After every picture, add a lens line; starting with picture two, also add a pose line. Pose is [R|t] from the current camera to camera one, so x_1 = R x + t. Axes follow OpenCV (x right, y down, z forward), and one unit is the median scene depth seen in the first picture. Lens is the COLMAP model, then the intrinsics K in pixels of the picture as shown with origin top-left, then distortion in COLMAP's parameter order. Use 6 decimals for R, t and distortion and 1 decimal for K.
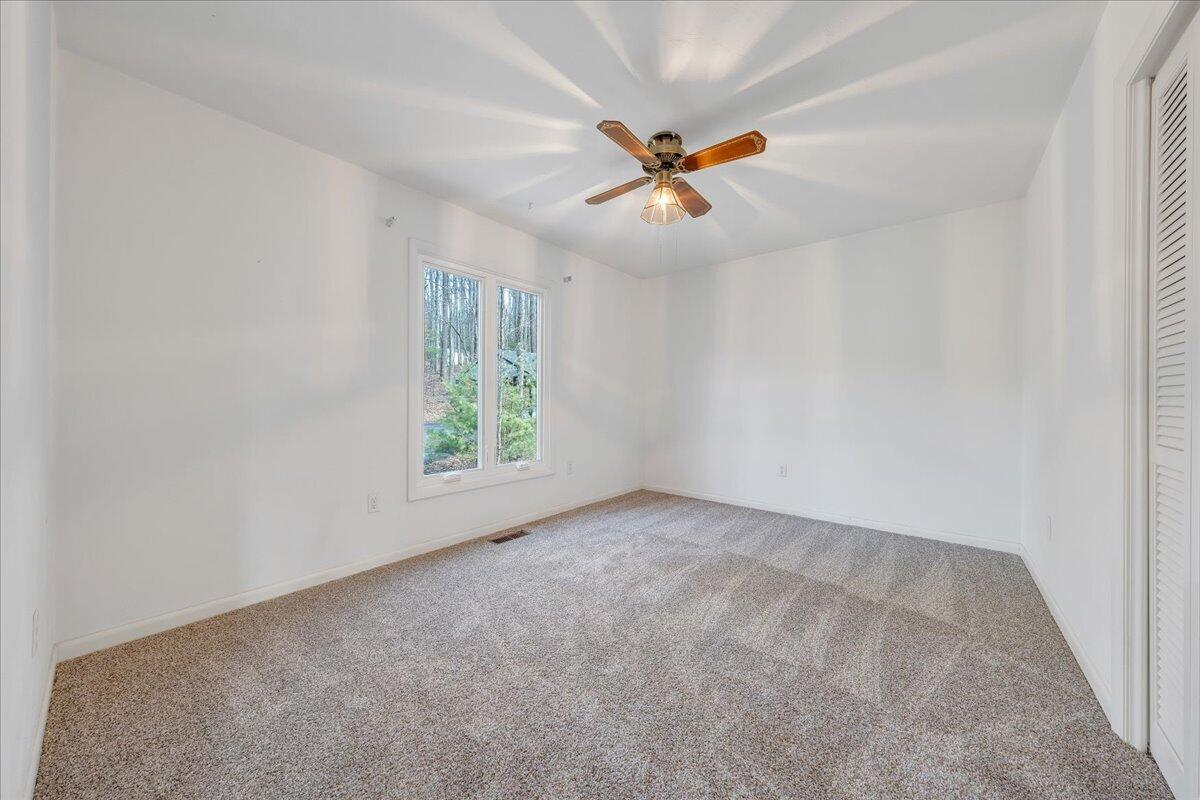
lens RADIAL K [[407.4, 0, 595.9], [0, 407.4, 398.4], [0, 0, 1]] dist [-0.002447, -0.000265]
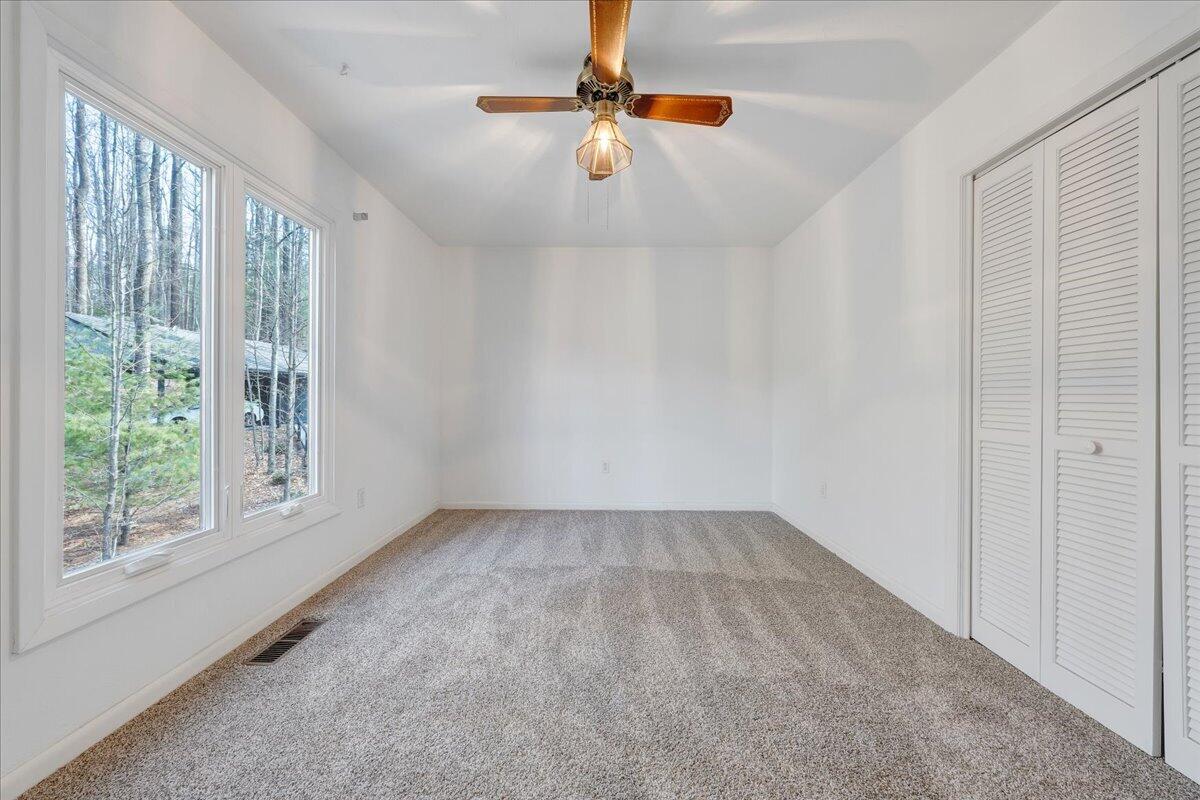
lens RADIAL K [[407.4, 0, 595.9], [0, 407.4, 398.4], [0, 0, 1]] dist [-0.002447, -0.000265]
pose [[0.770941, -0.005625, 0.636882, -0.279134], [-0.000173, 0.999959, 0.009040, -0.003110], [-0.636907, -0.007079, 0.770908, 0.338567]]
